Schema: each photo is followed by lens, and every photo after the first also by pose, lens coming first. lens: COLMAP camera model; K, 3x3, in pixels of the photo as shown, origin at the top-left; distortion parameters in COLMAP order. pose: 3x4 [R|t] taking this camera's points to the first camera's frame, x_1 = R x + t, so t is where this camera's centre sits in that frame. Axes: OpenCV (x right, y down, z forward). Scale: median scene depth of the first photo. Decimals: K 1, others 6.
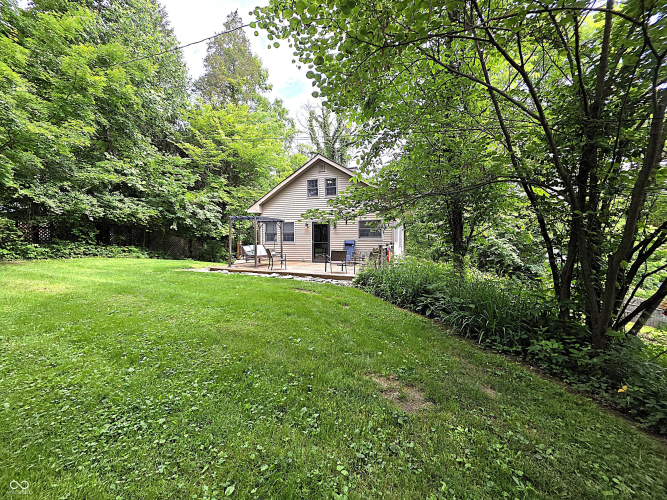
lens RADIAL K [[266.6, 0, 333.1], [0, 266.6, 247.5], [0, 0, 1]] dist [-0.001480, -0.000311]
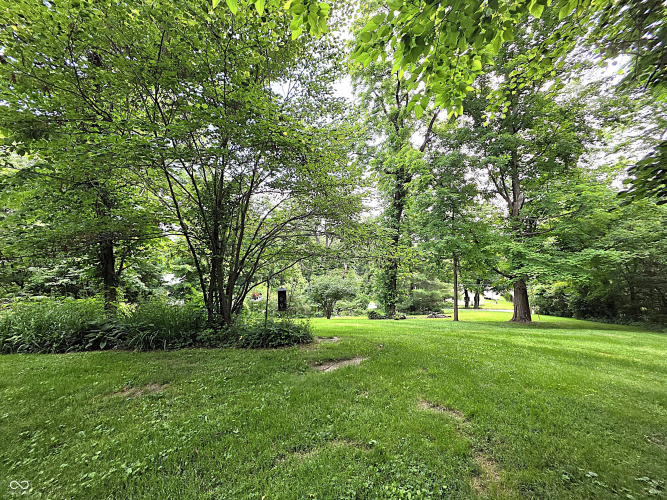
lens RADIAL K [[266.6, 0, 333.5], [0, 266.6, 249.8], [0, 0, 1]] dist [-0.001480, -0.000311]
pose [[0.273757, 0.008363, 0.961763, -0.479111], [0.070881, 0.997068, -0.028846, -0.044981], [-0.959184, 0.076068, 0.272361, -0.229255]]
